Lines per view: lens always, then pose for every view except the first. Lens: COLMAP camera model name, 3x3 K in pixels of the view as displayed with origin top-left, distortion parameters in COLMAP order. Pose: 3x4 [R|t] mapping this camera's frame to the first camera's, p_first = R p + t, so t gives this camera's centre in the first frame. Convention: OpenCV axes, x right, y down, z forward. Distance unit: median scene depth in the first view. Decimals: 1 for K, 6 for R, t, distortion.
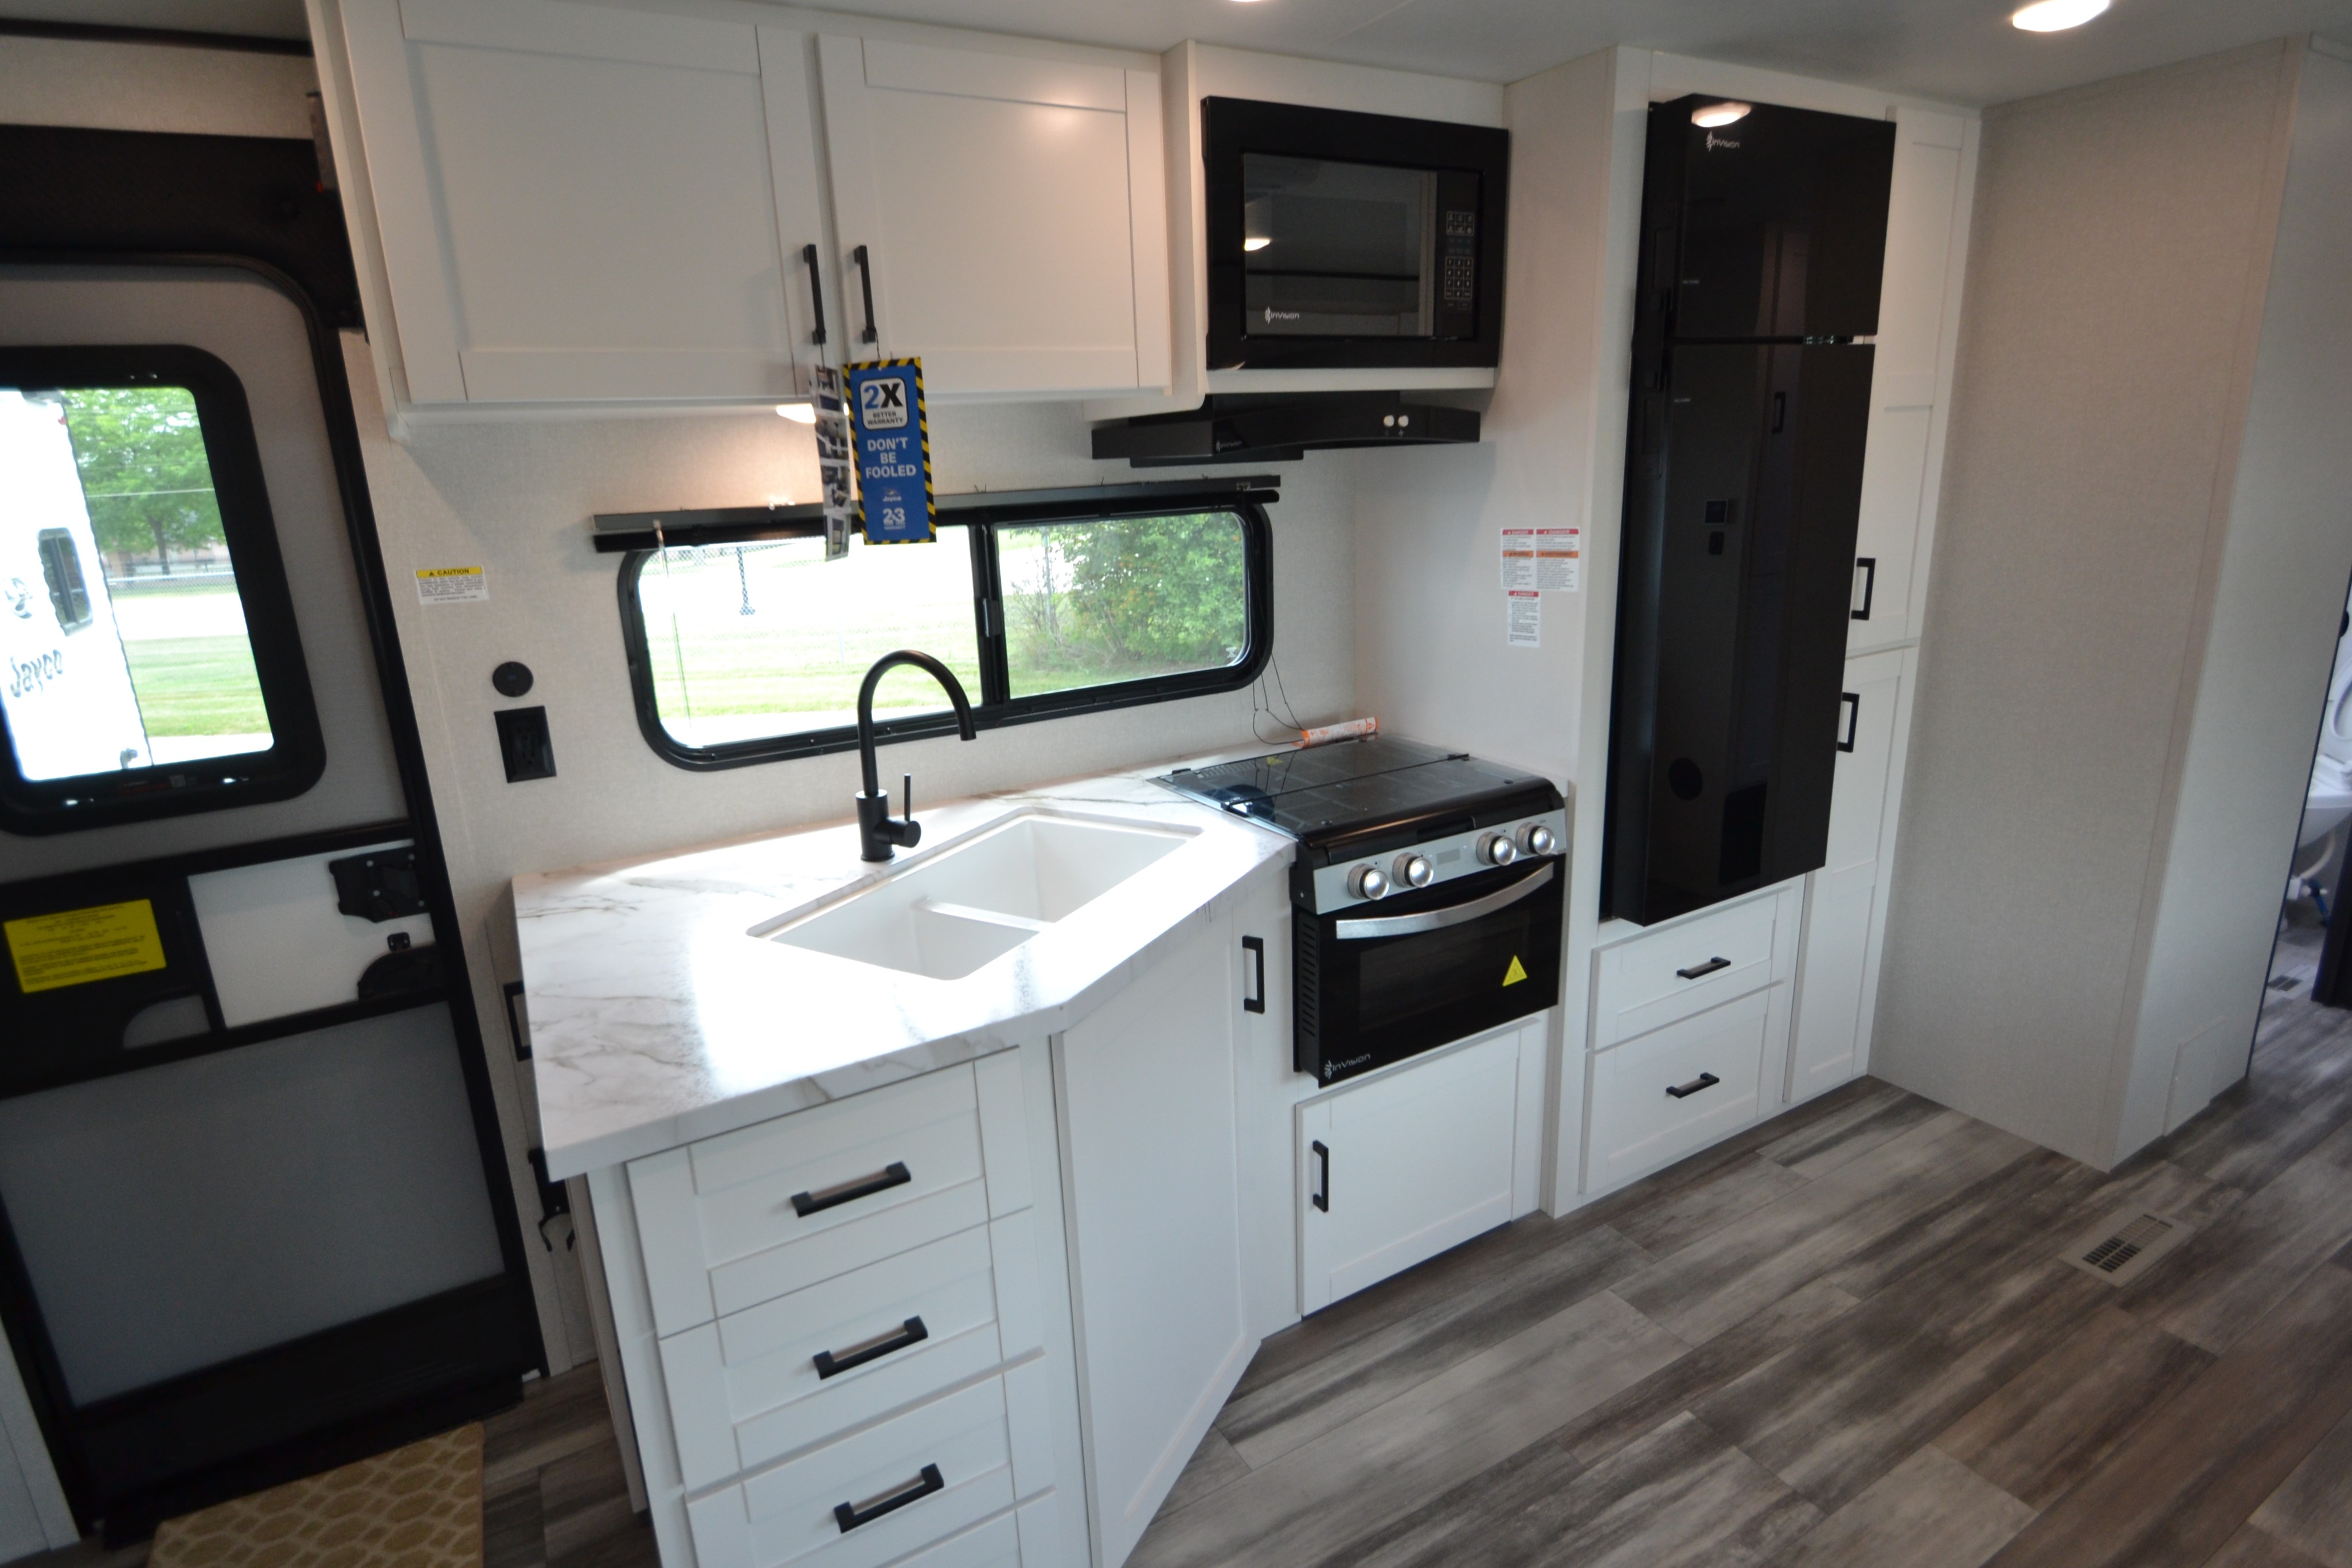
lens RADIAL K [[1160.1, 0, 1128.5], [0, 1160.1, 771.7], [0, 0, 1]] dist [0.014406, -0.021789]
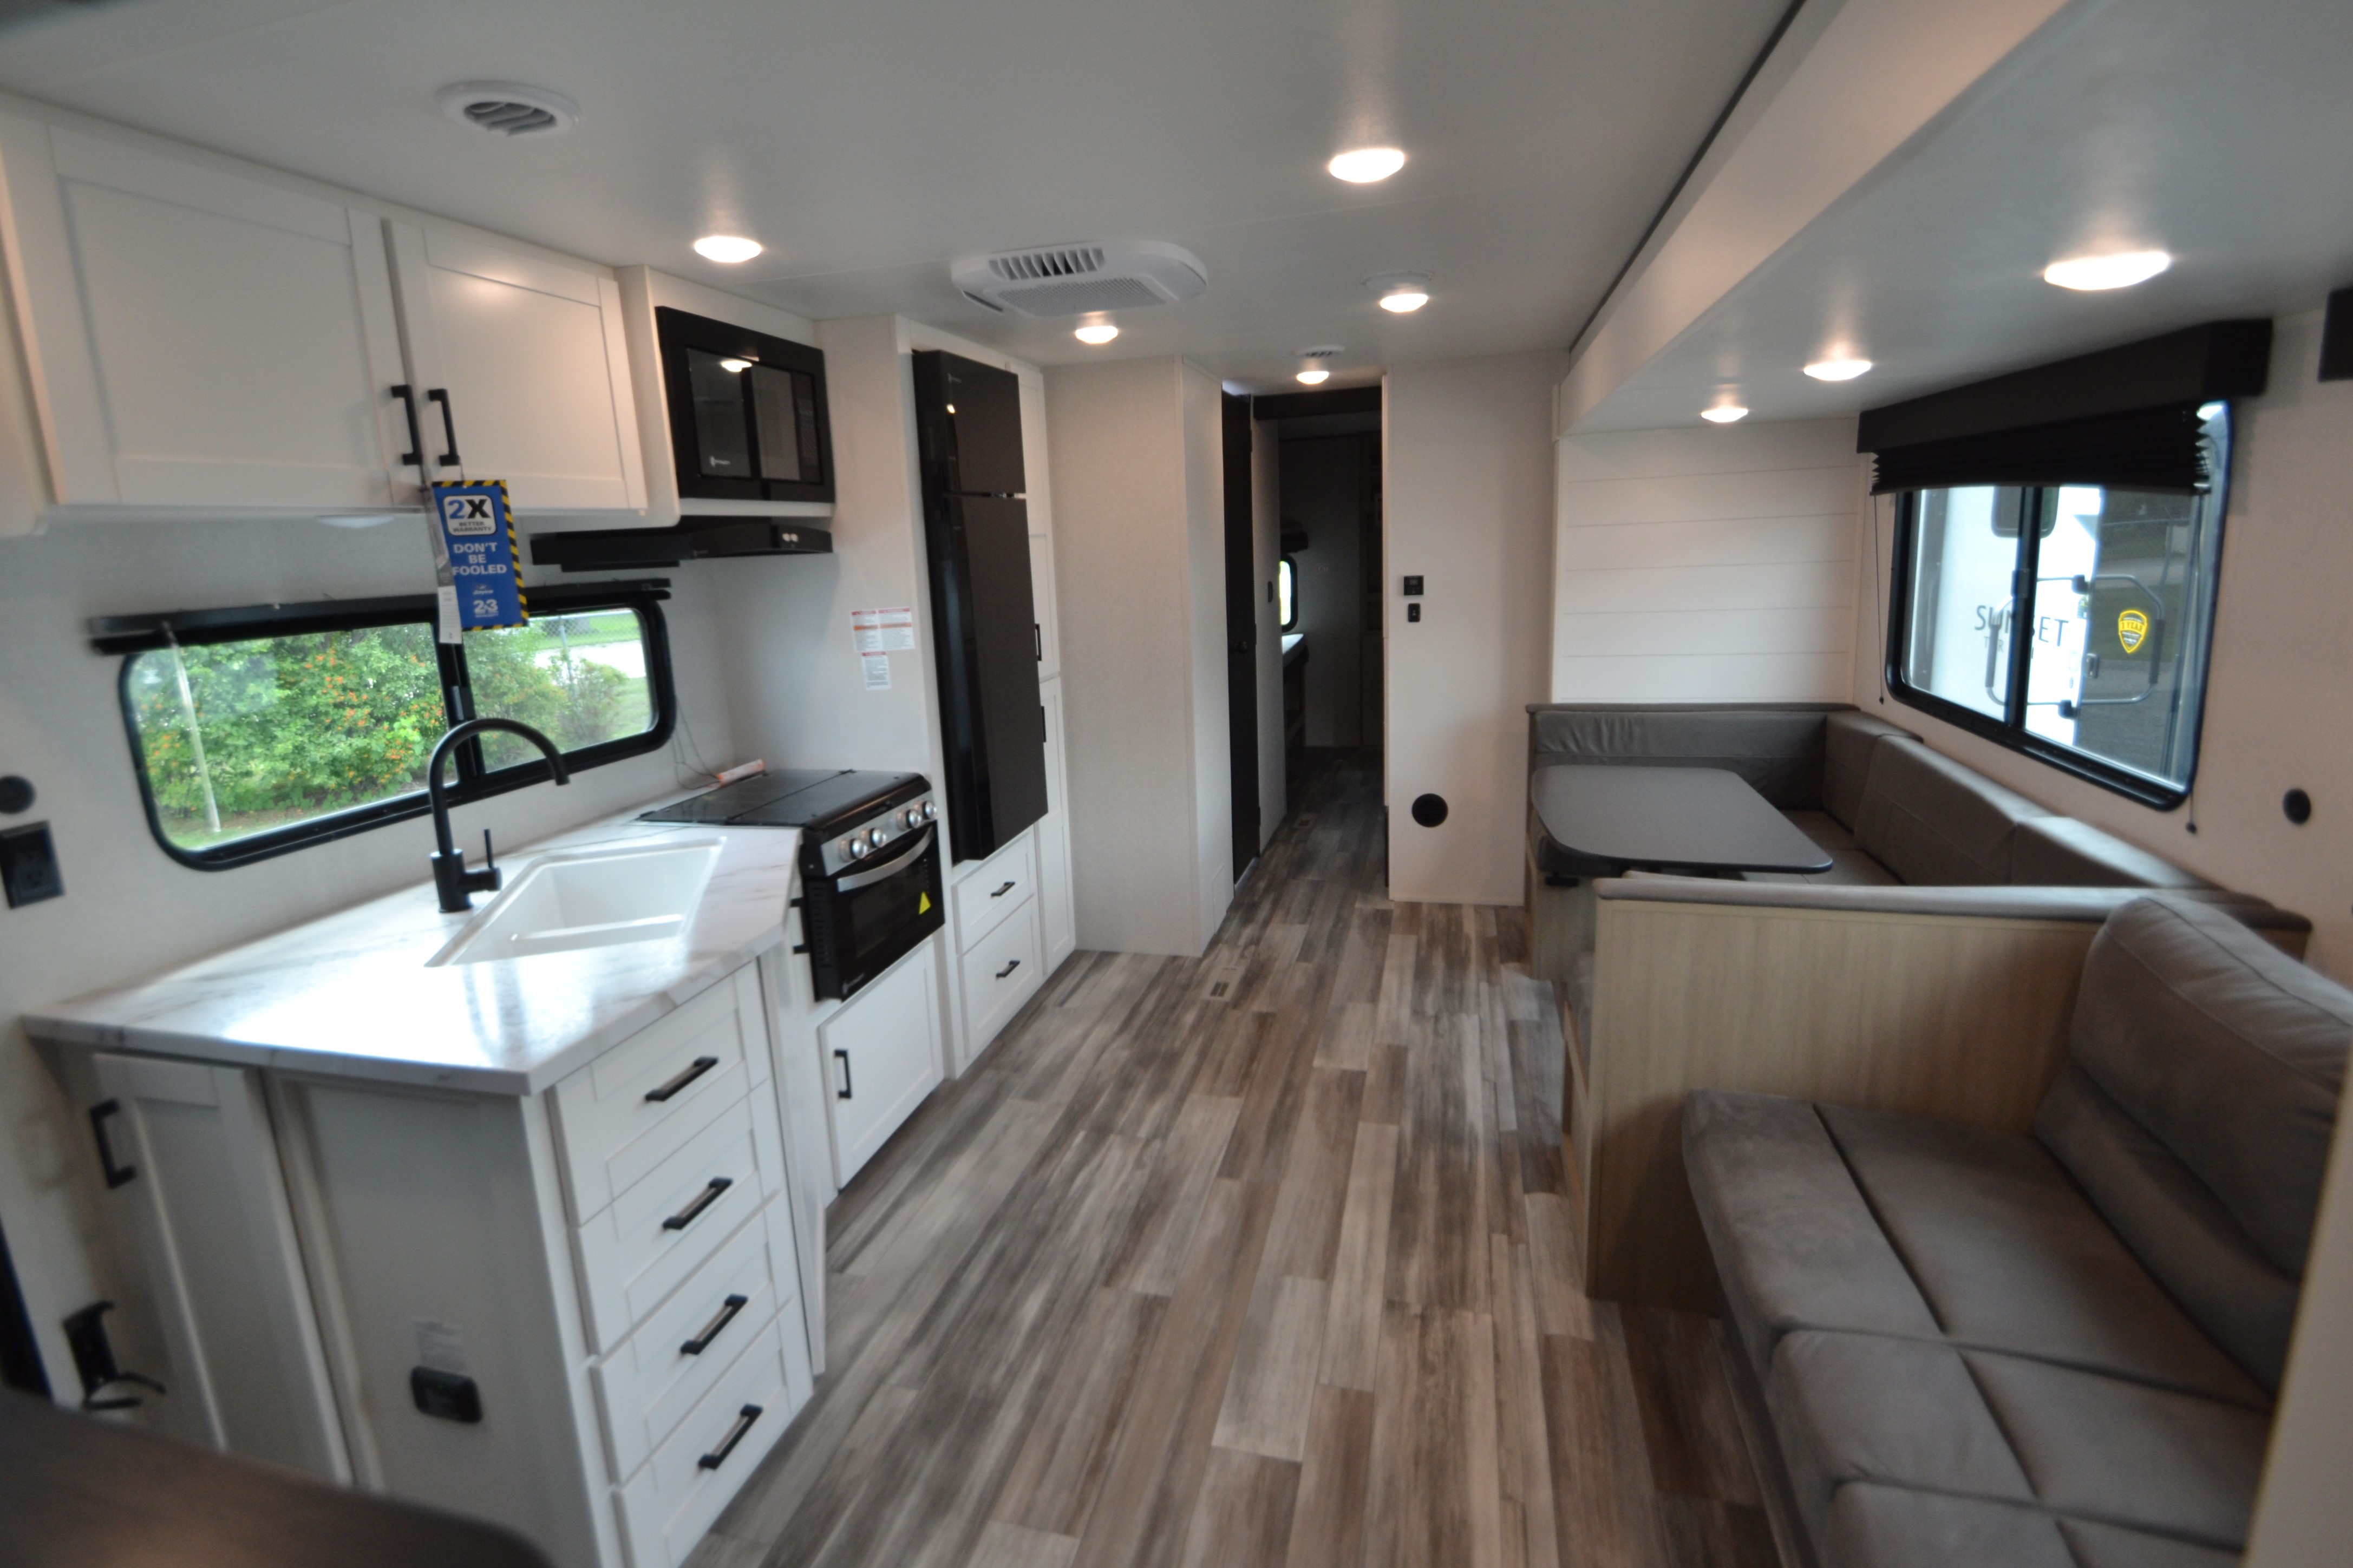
lens RADIAL K [[1089.2, 0, 1133.1], [0, 1089.2, 778.5], [0, 0, 1]] dist [0.001262, -0.014771]
pose [[0.701128, -0.135576, 0.700028, -0.451749], [0.192541, 0.981285, -0.002796, 0.074376], [-0.686548, 0.136744, 0.714110, -0.206646]]
